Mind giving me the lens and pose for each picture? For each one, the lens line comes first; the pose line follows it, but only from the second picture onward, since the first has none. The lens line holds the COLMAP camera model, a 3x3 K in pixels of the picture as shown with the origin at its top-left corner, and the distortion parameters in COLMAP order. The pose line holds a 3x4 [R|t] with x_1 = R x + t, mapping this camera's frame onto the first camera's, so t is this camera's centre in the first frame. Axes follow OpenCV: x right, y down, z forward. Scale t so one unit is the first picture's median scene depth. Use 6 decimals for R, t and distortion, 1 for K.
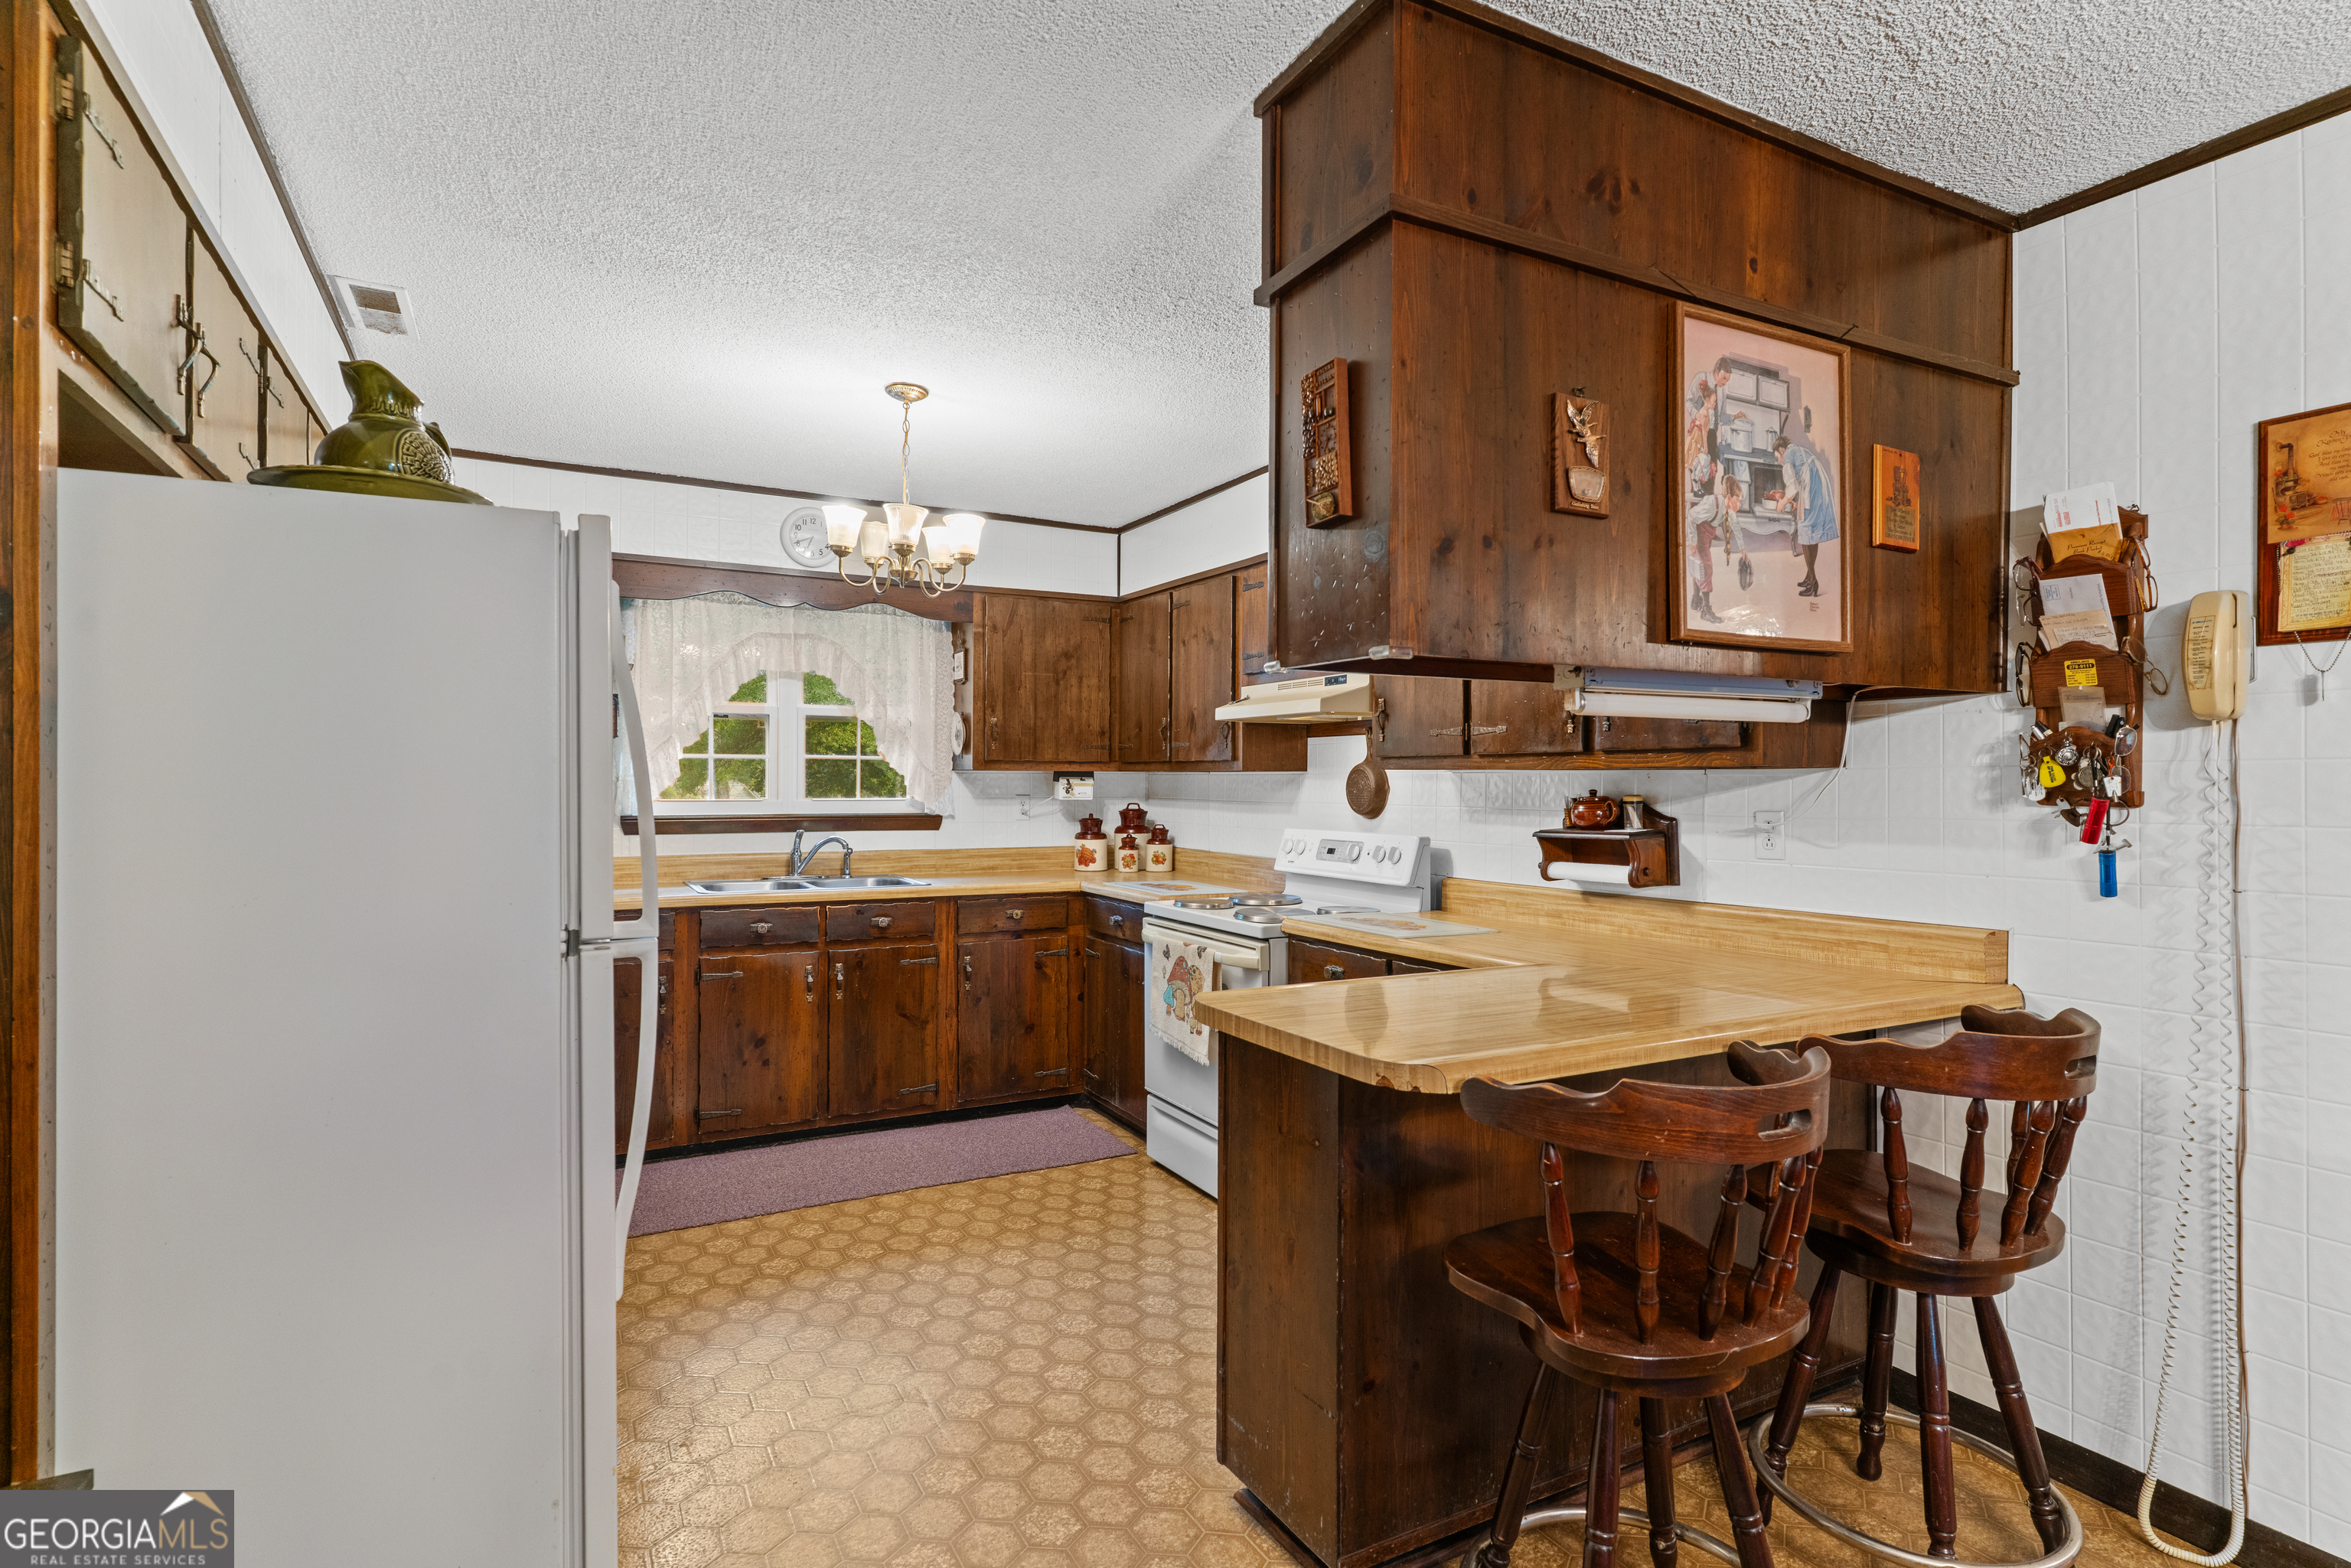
lens RADIAL K [[1173.2, 0, 1174.6], [0, 1173.2, 783.0], [0, 0, 1]] dist [0.002236, 0.002389]
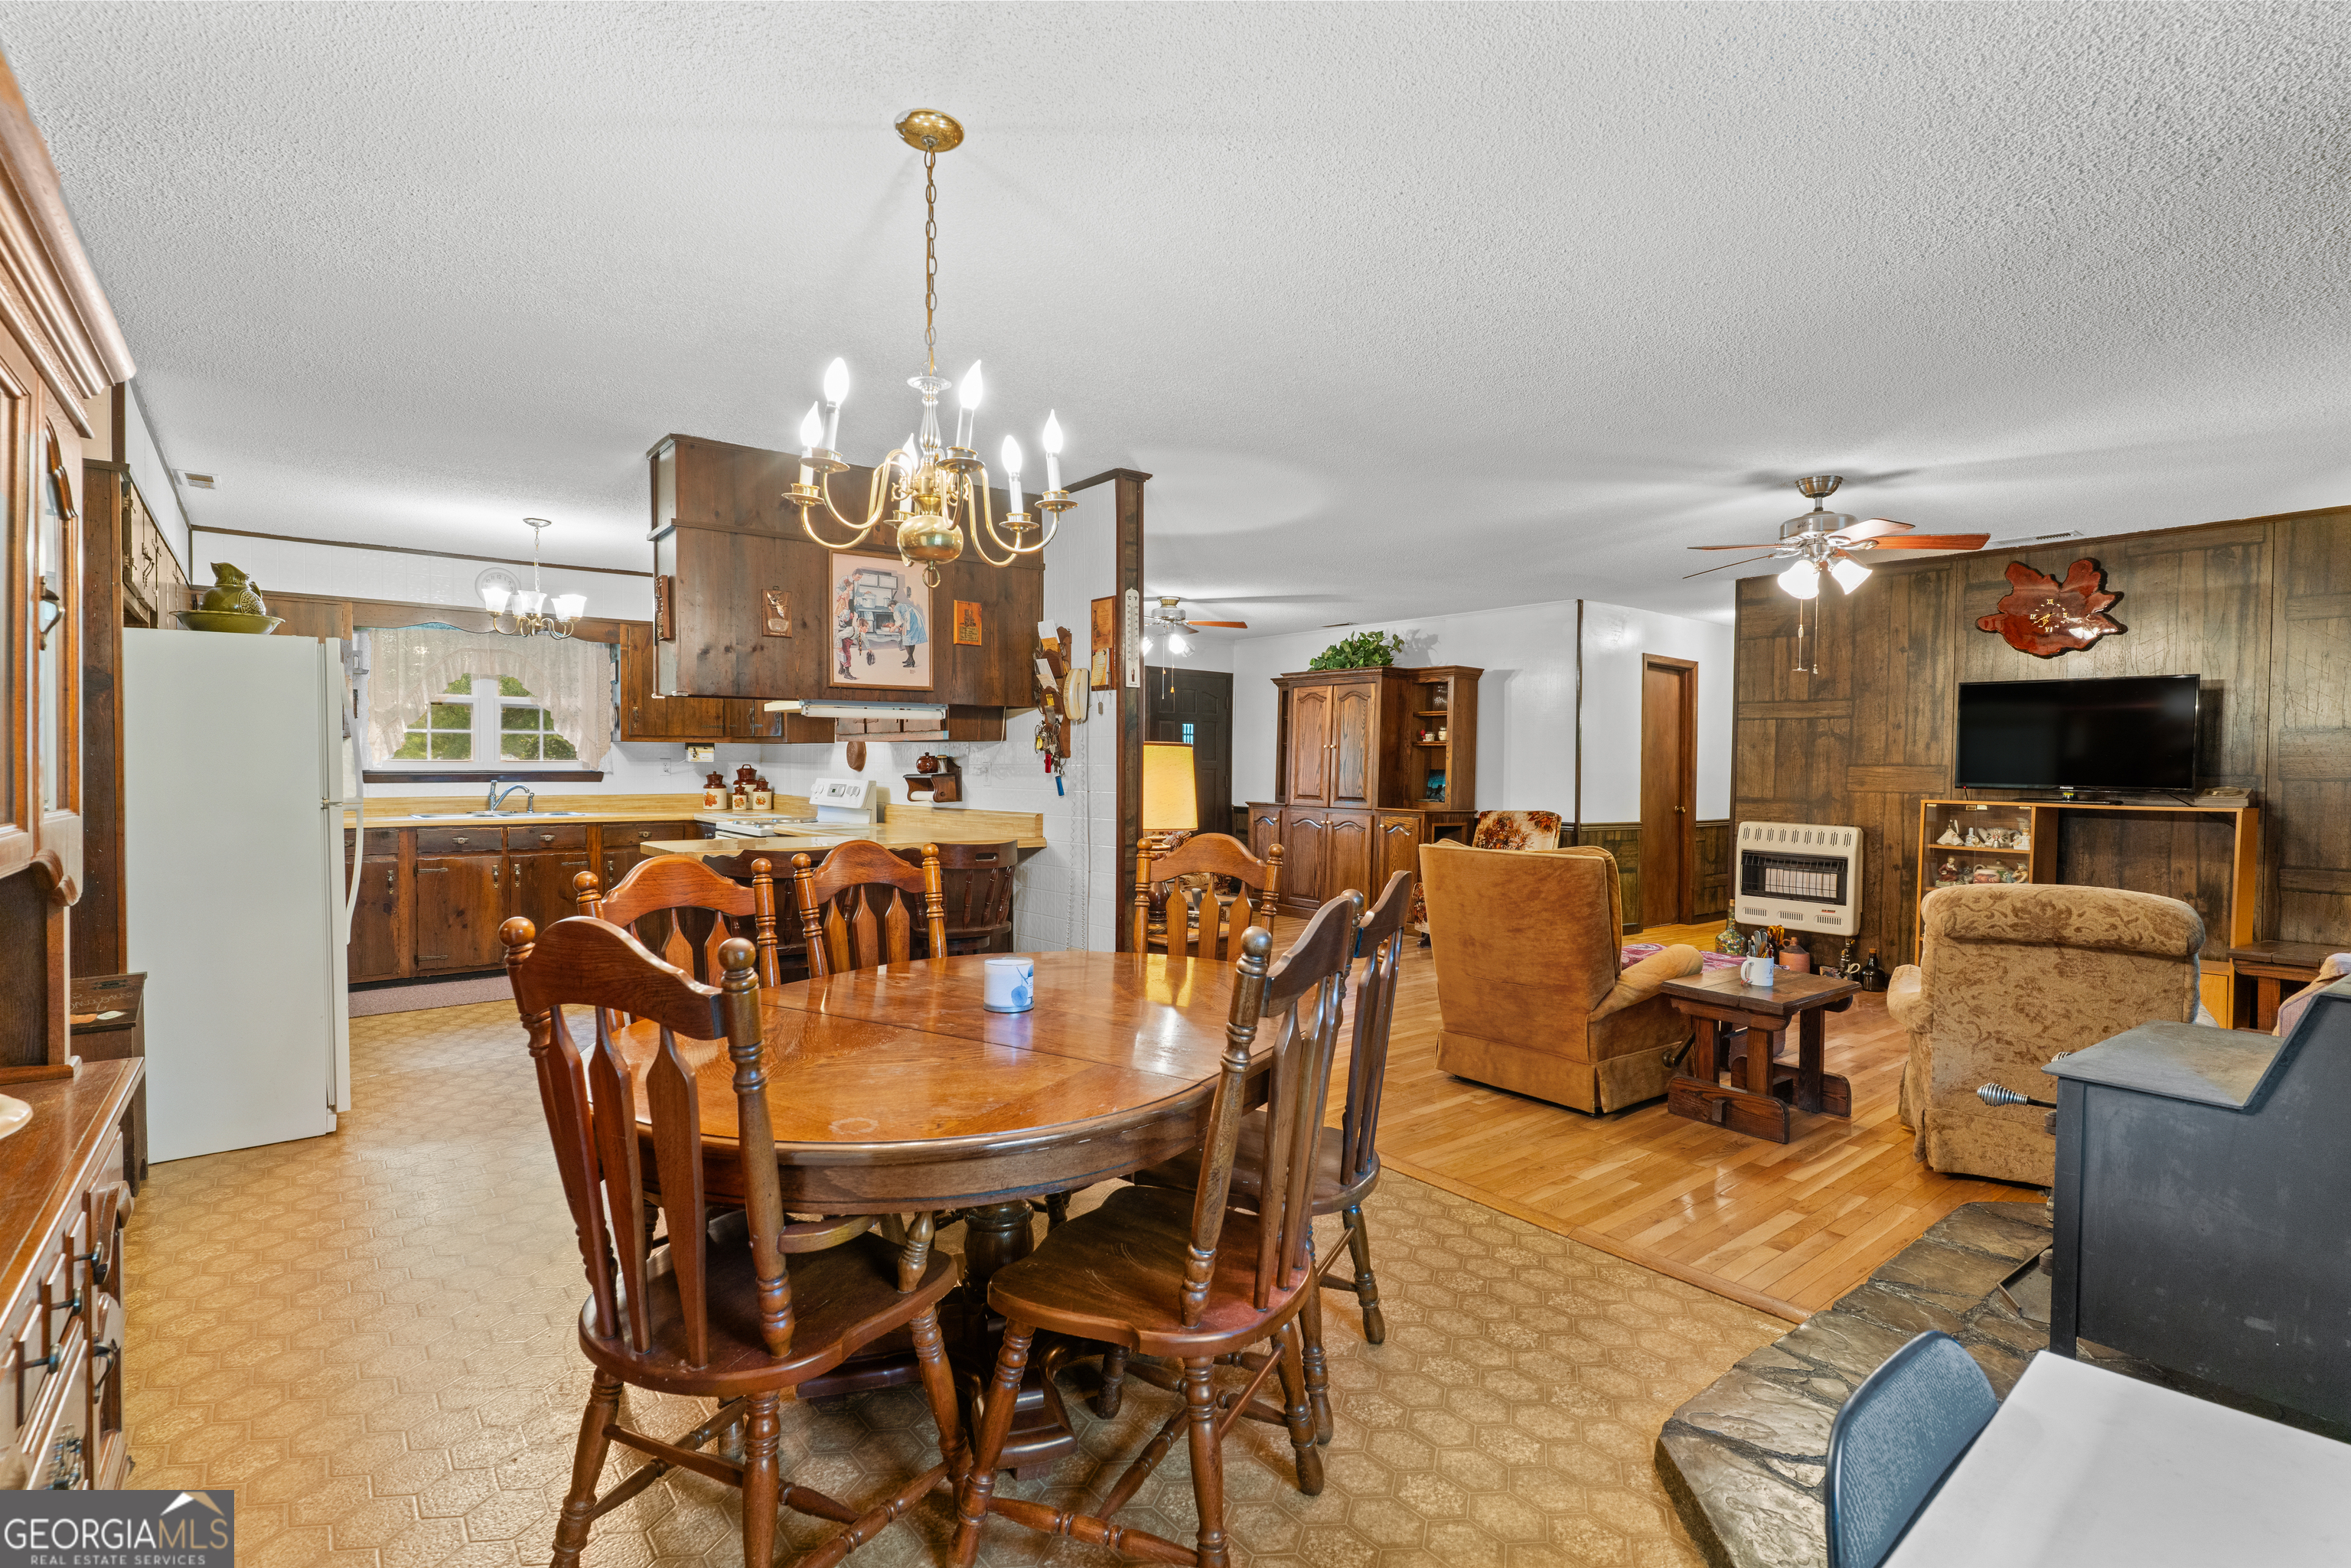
lens RADIAL K [[1119.3, 0, 1169.5], [0, 1119.3, 785.9], [0, 0, 1]] dist [0.004689, -0.000085]
pose [[0.985331, -0.001578, 0.170647, 0.334662], [-0.002562, 0.999708, 0.024039, 0.011880], [-0.170635, -0.024124, 0.985039, -0.654201]]
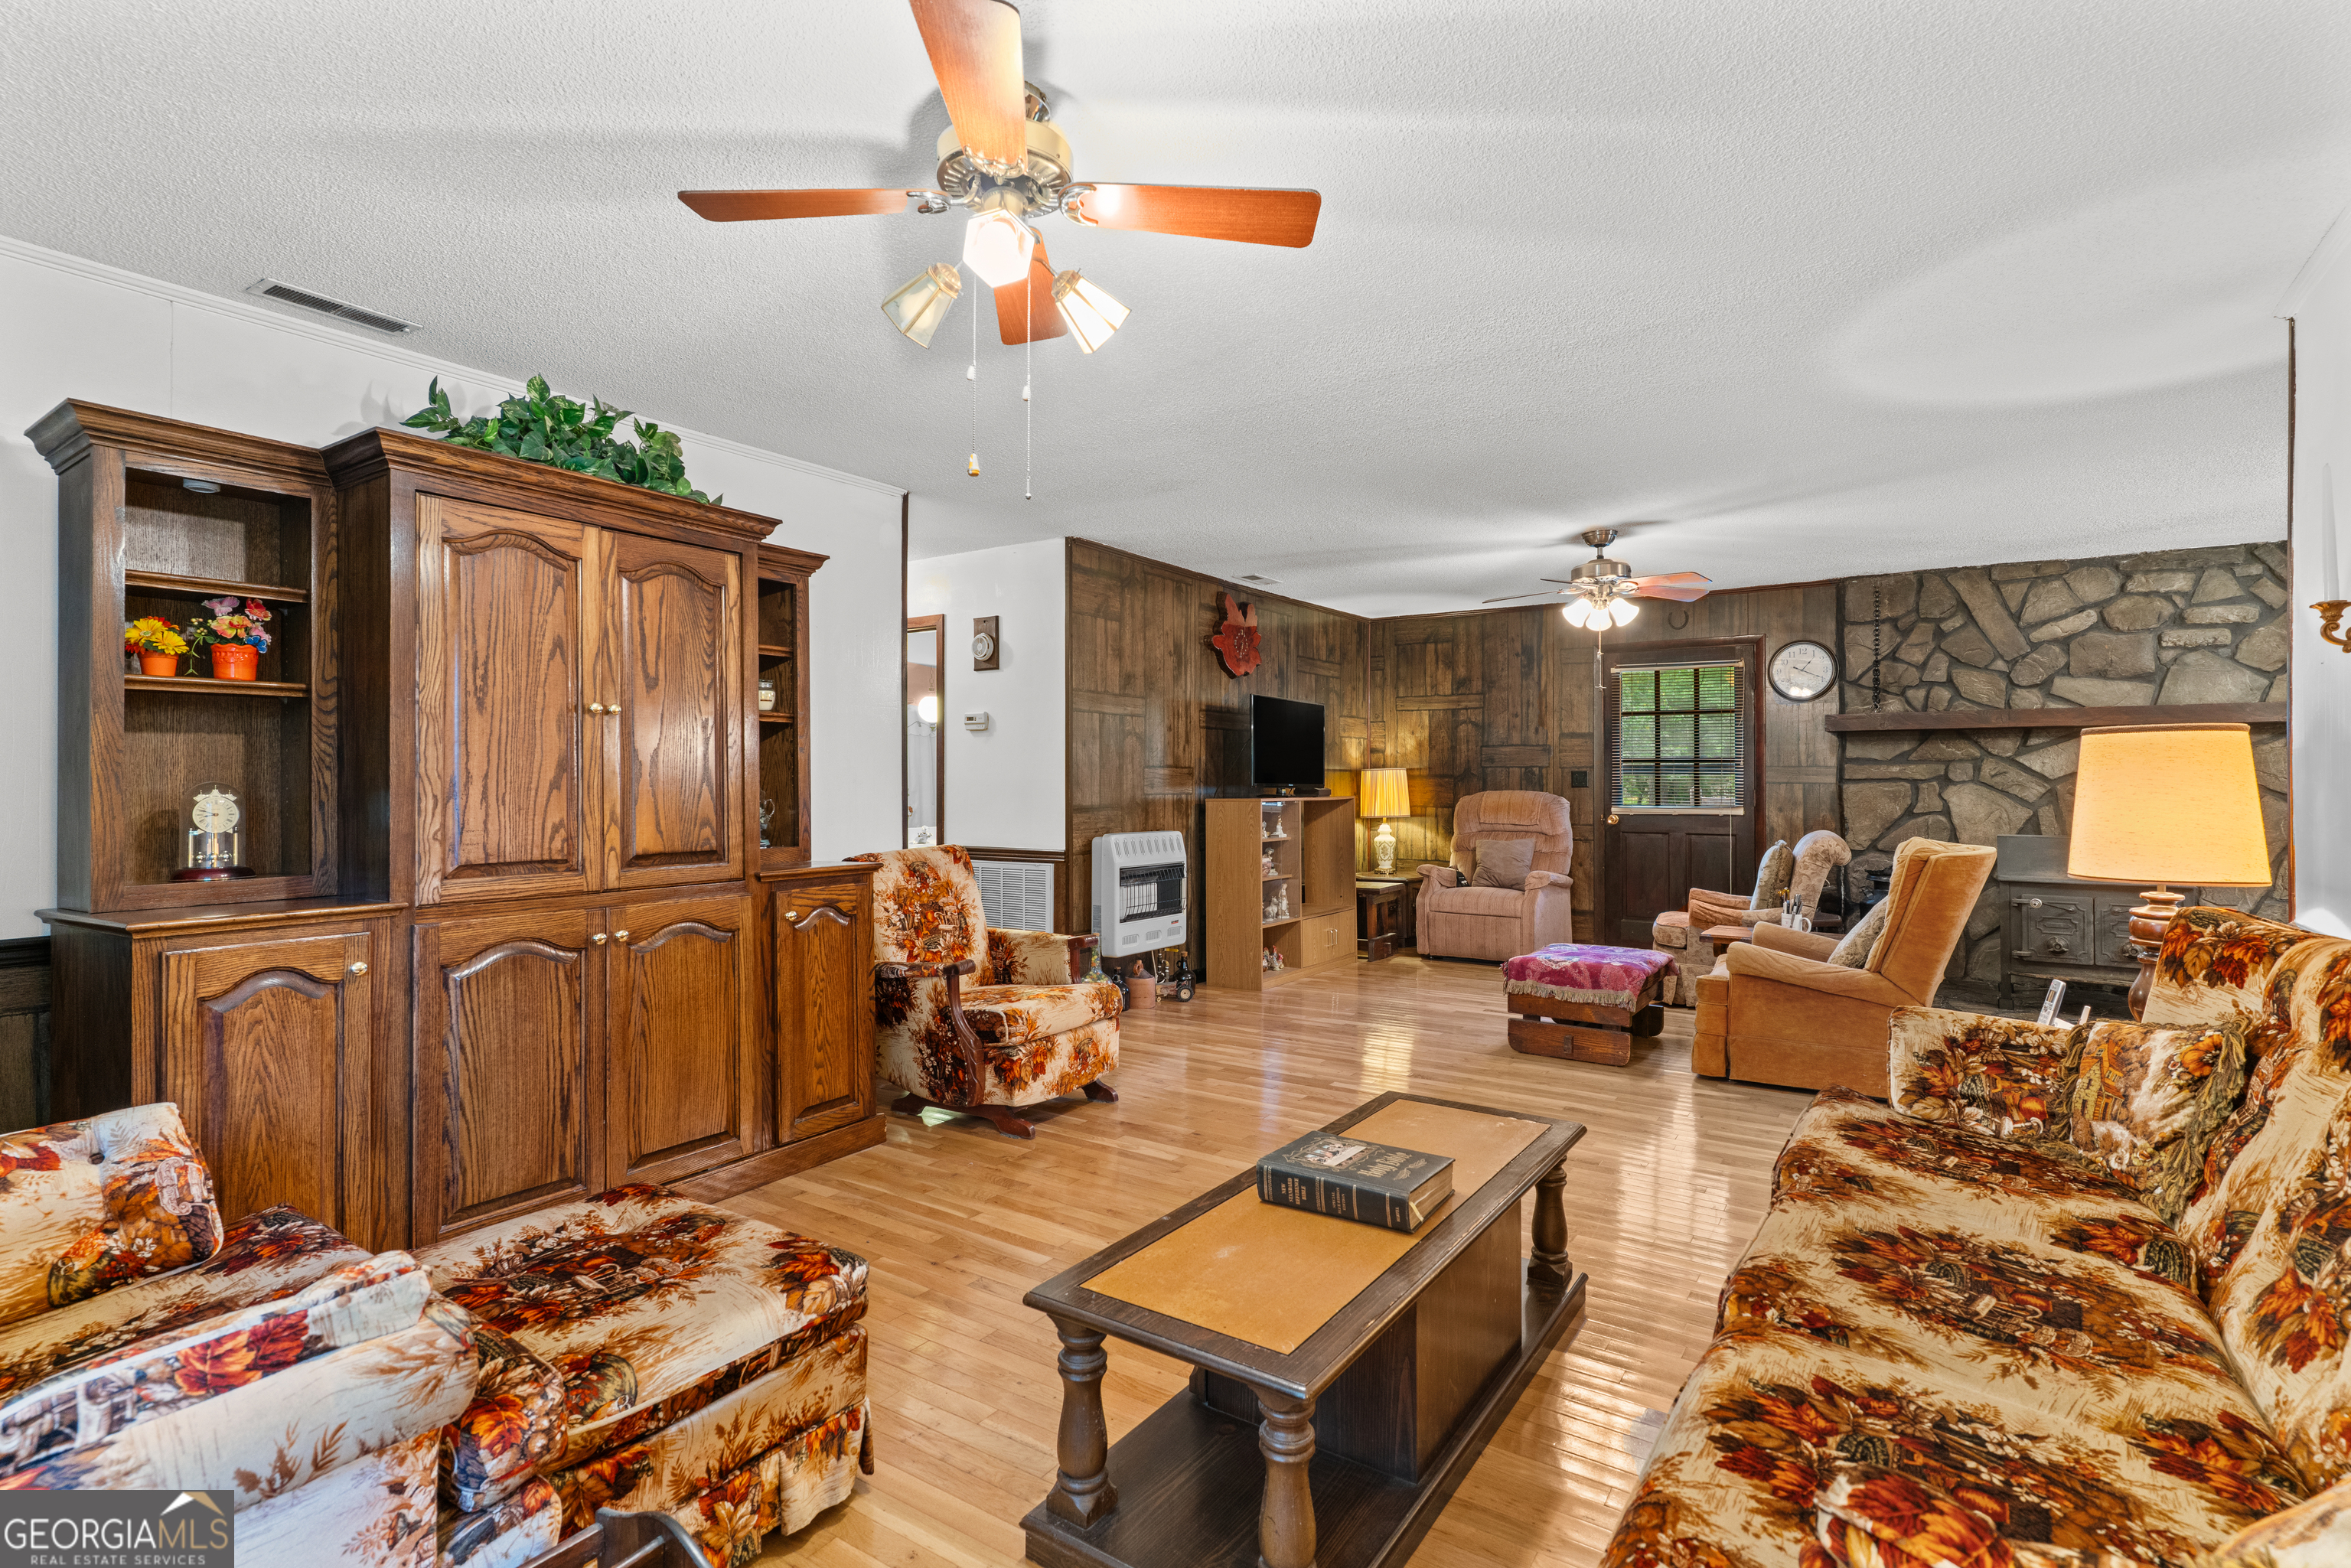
lens RADIAL K [[1119.3, 0, 1176.6], [0, 1119.3, 765.7], [0, 0, 1]] dist [0.004689, -0.000085]
pose [[-0.450868, 0.003198, 0.892585, 0.191660], [-0.005389, 0.999966, -0.006305, 0.025965], [-0.892574, -0.007653, -0.450835, 1.406709]]
